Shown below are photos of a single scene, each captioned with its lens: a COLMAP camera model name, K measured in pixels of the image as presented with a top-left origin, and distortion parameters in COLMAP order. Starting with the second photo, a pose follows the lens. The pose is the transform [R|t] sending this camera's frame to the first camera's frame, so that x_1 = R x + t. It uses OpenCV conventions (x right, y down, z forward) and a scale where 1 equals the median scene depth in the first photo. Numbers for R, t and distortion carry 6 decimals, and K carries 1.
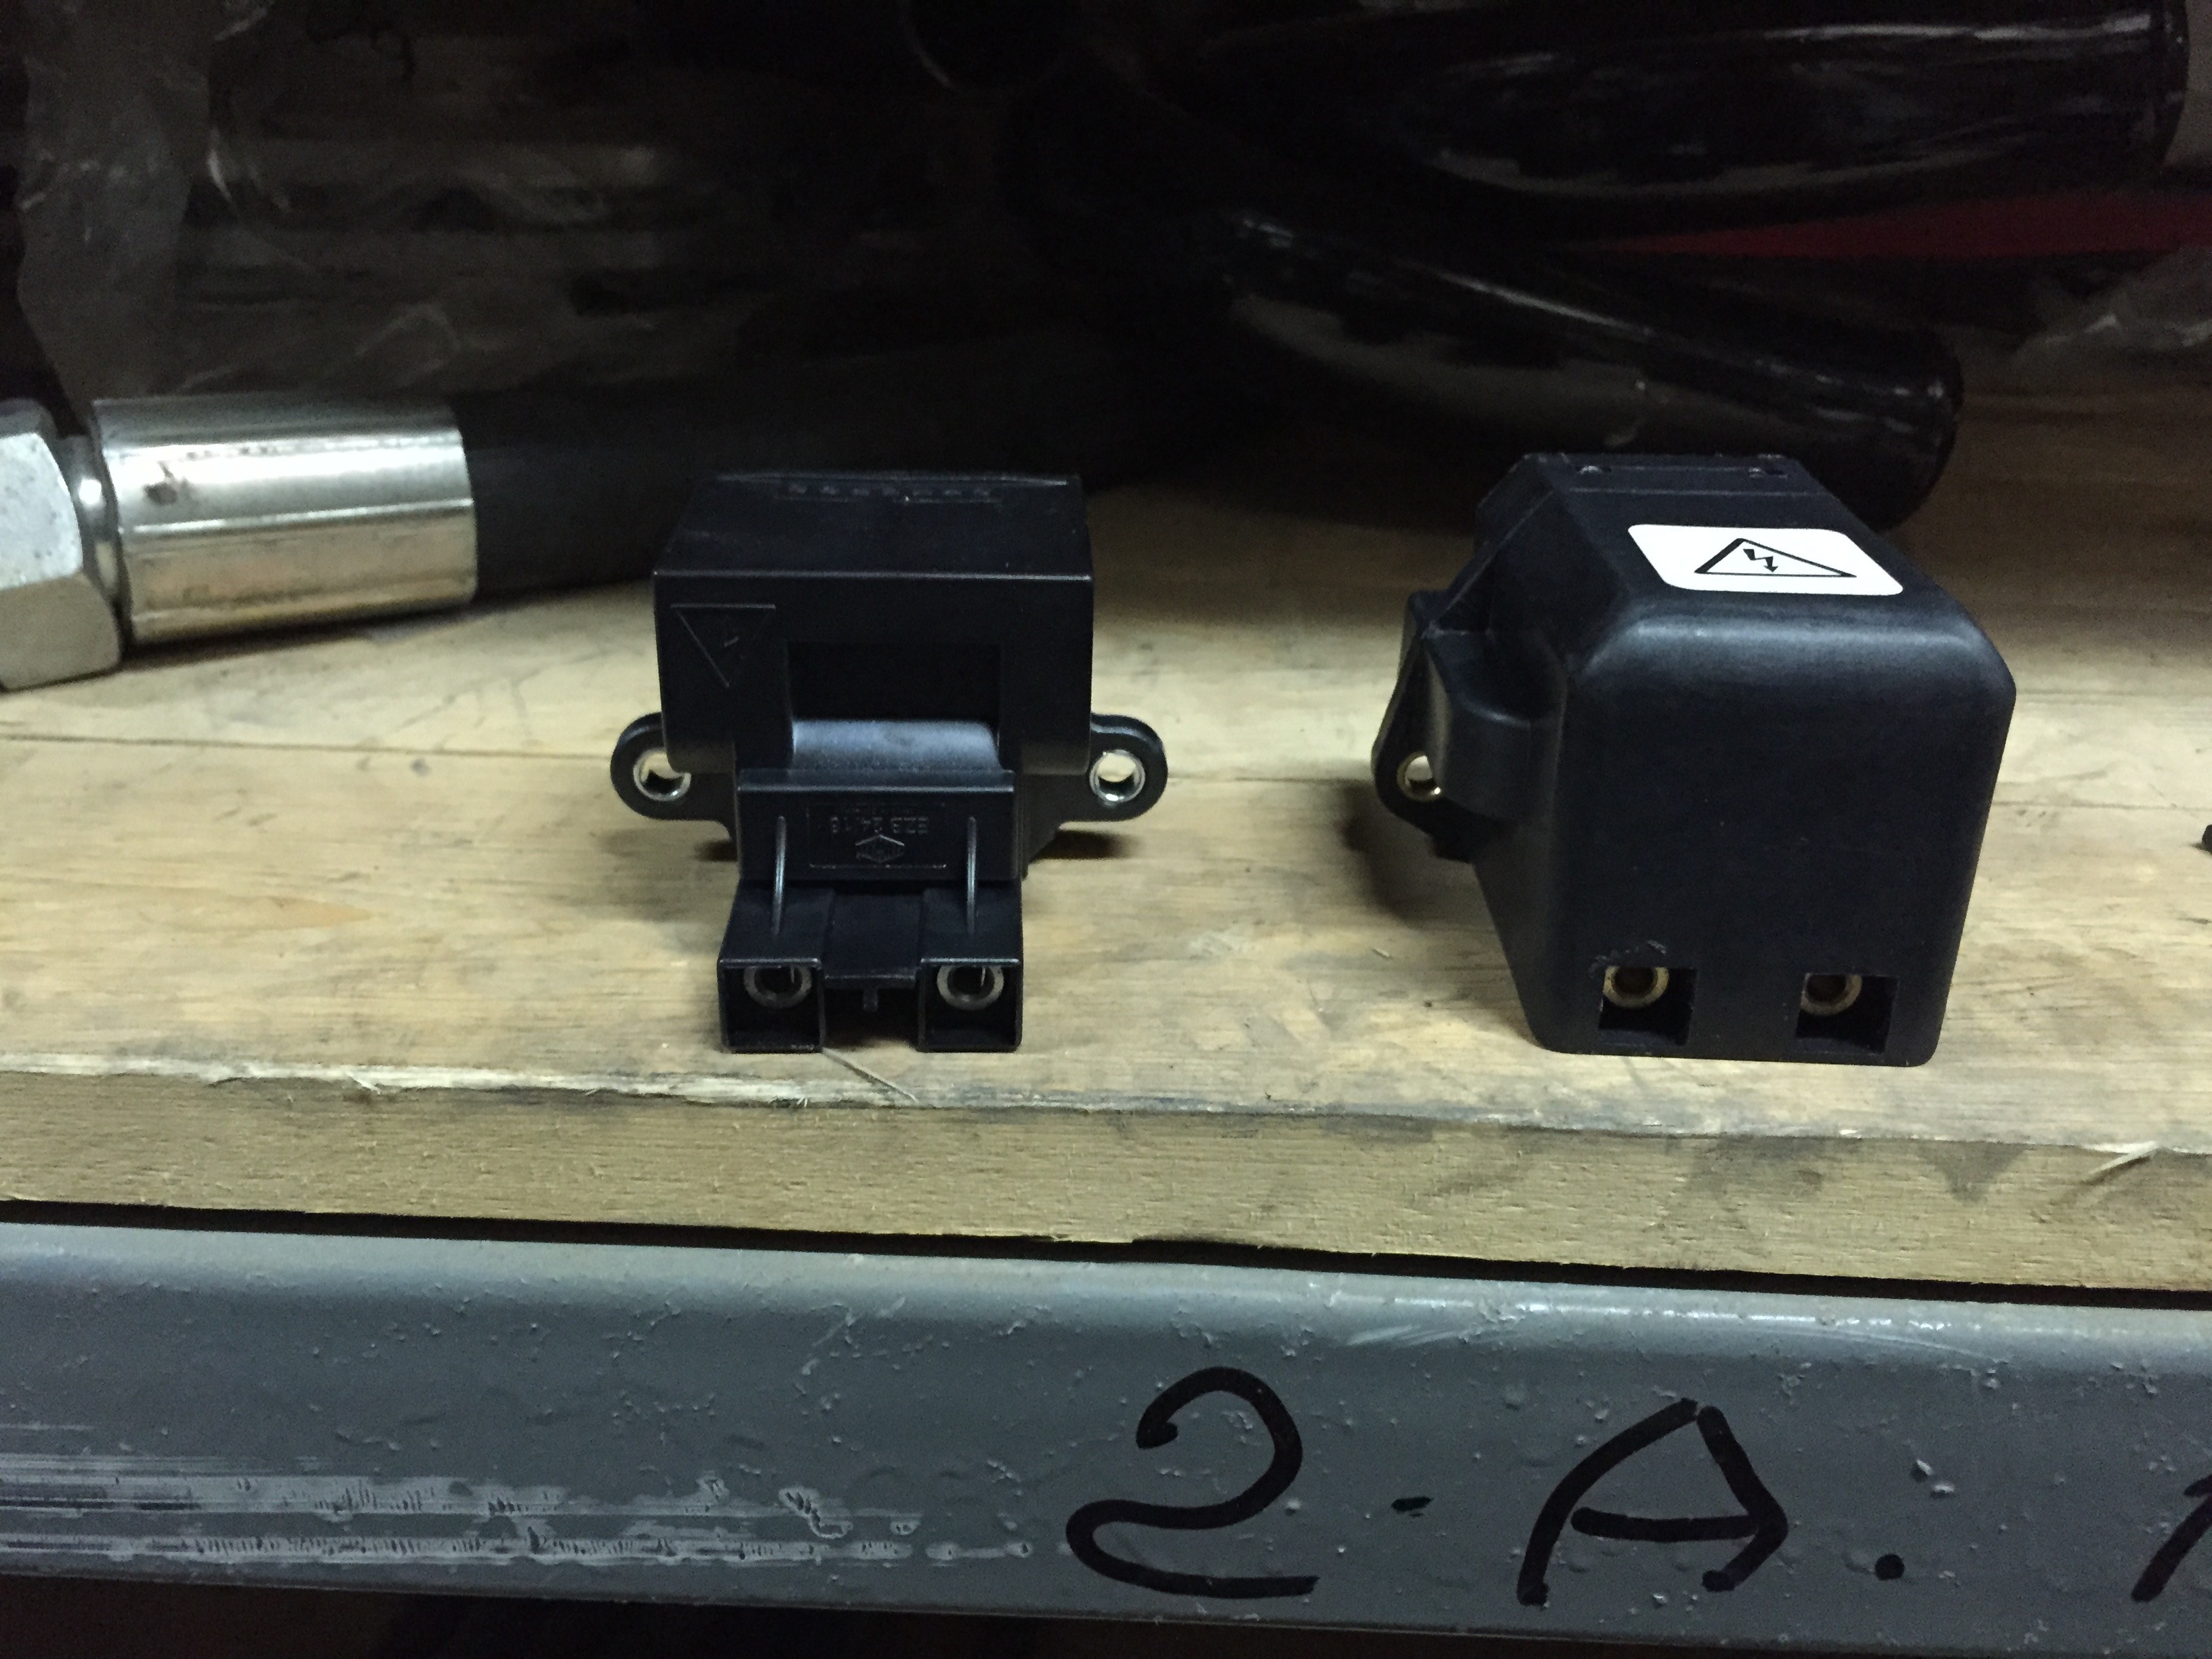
lens RADIAL K [[1933.9, 0, 1113.6], [0, 1933.9, 790.9], [0, 0, 1]] dist [0.100886, -0.162067]
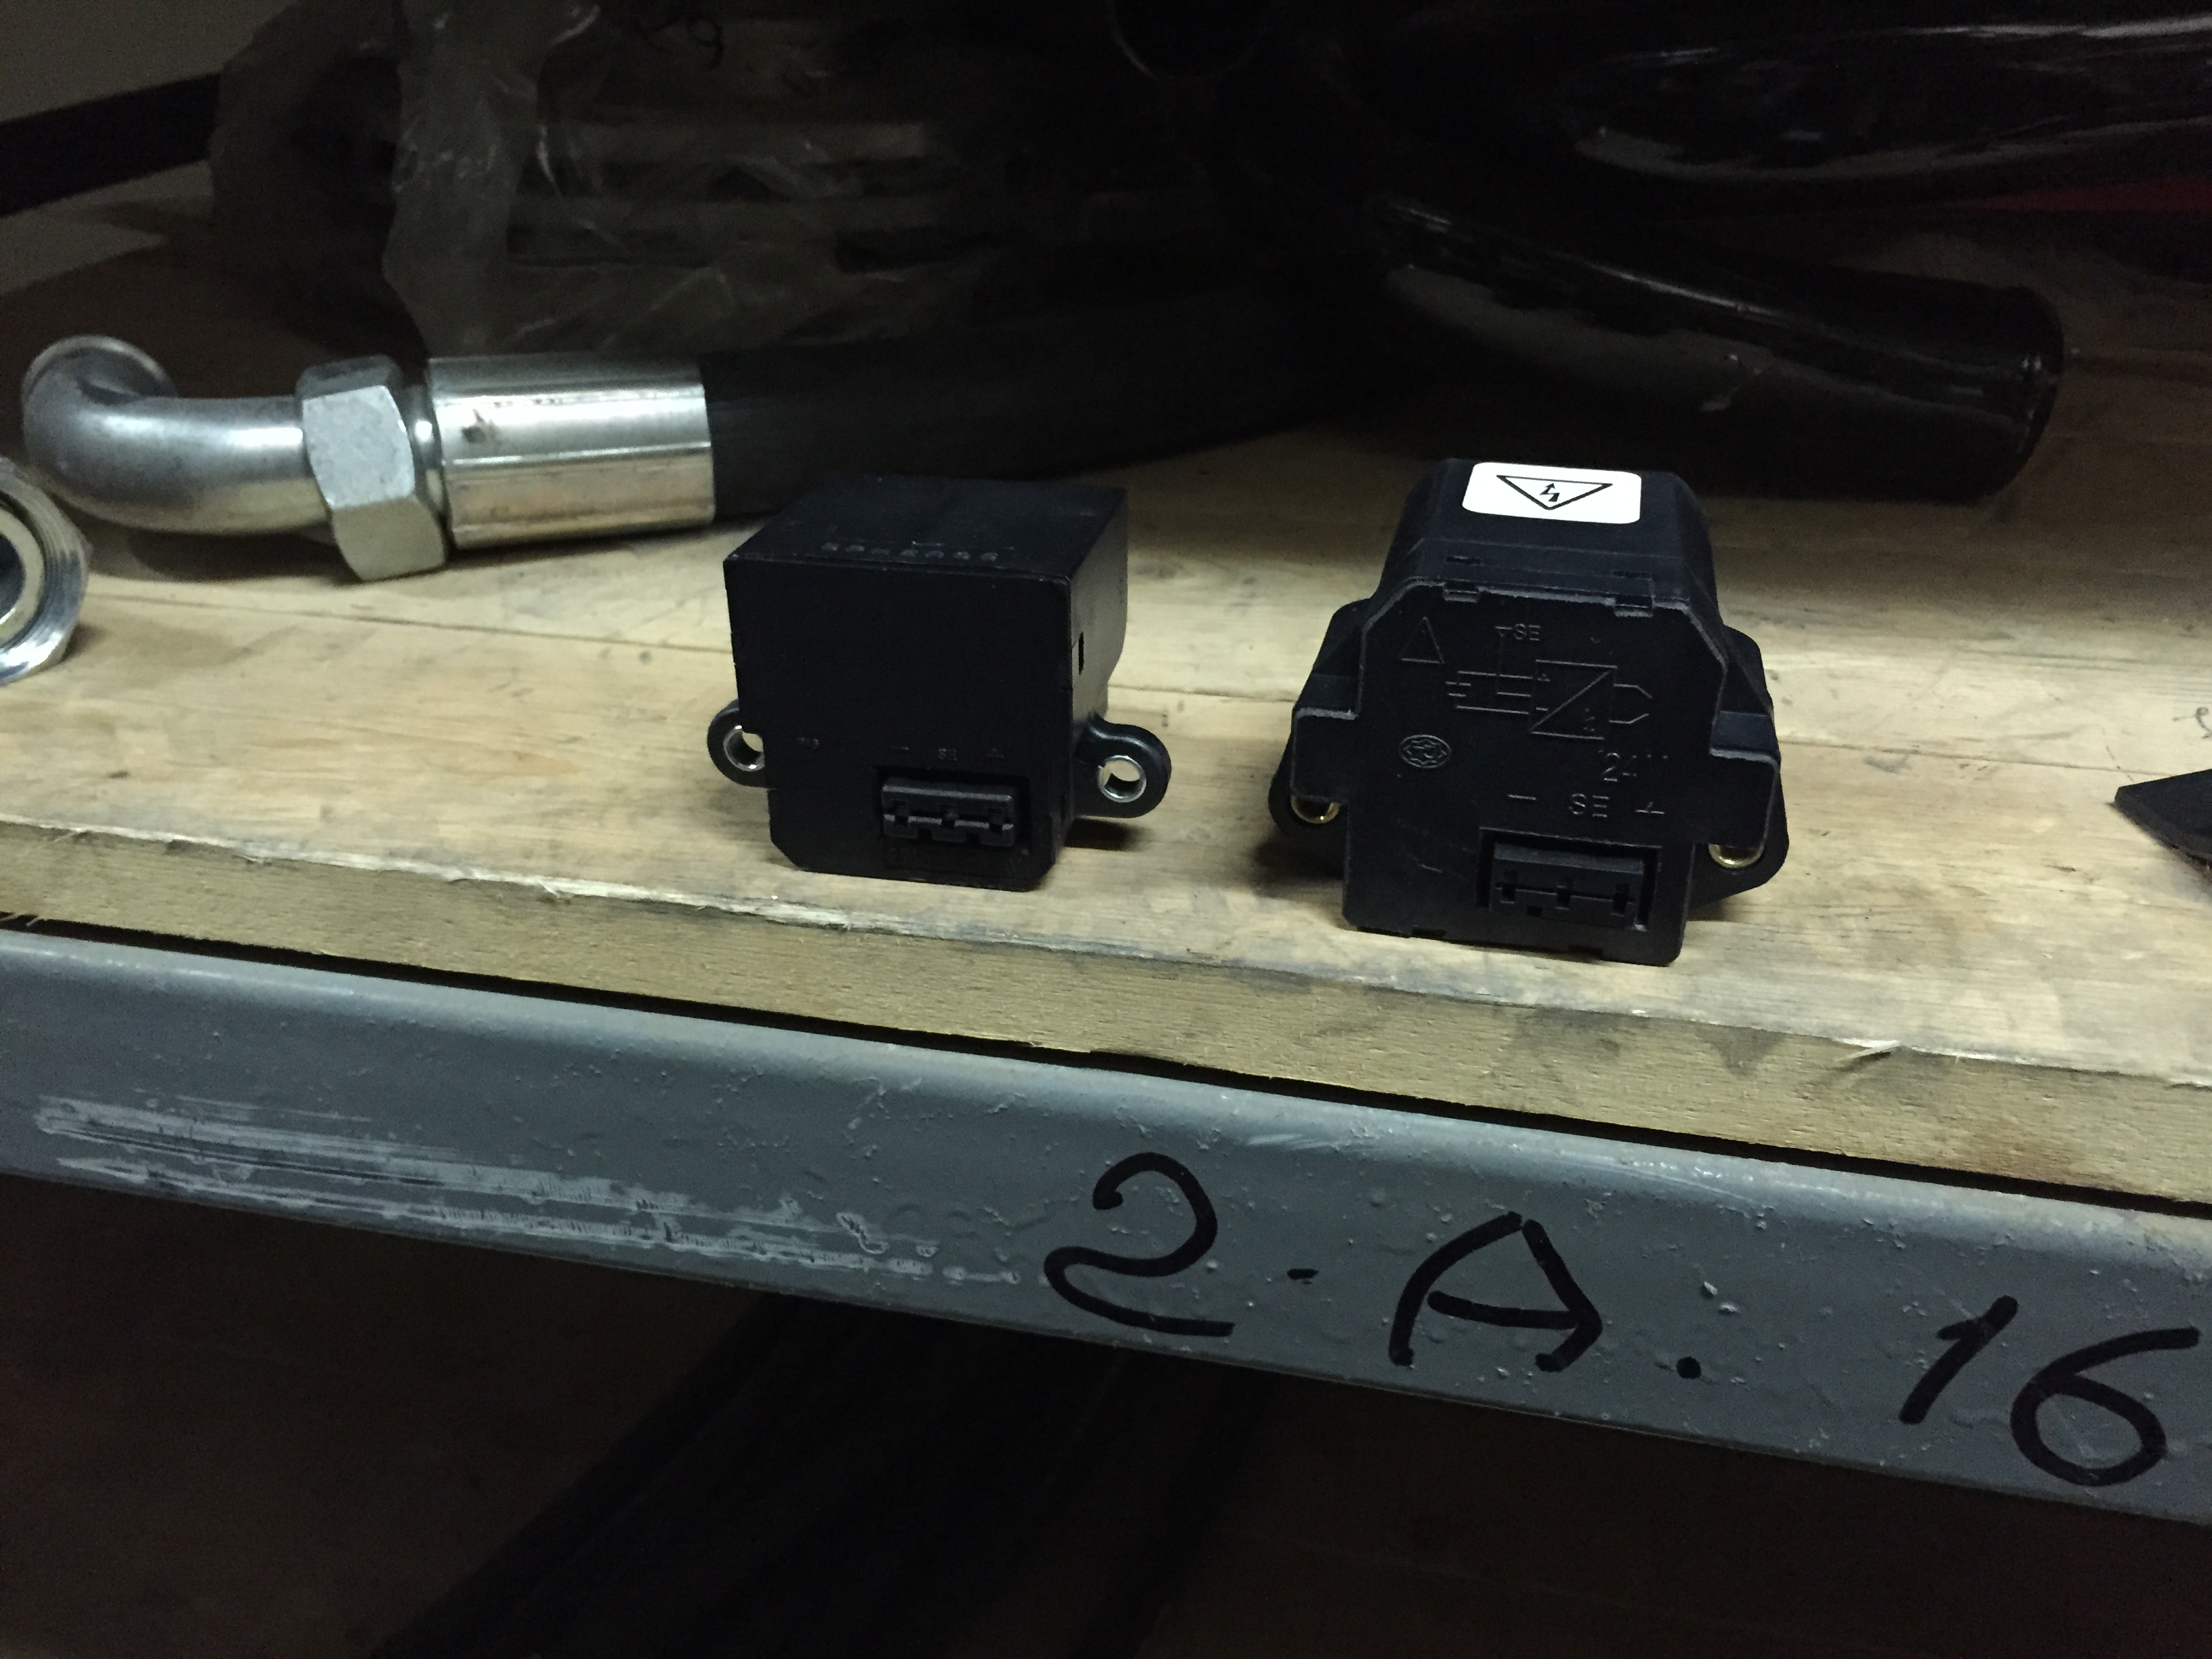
lens RADIAL K [[1933.9, 0, 1113.6], [0, 1933.9, 790.9], [0, 0, 1]] dist [0.100886, -0.162067]
pose [[0.979852, 0.061812, -0.189917, 0.252123], [-0.050830, 0.996771, 0.062166, -0.025364], [0.193147, -0.051260, 0.979830, -0.260109]]
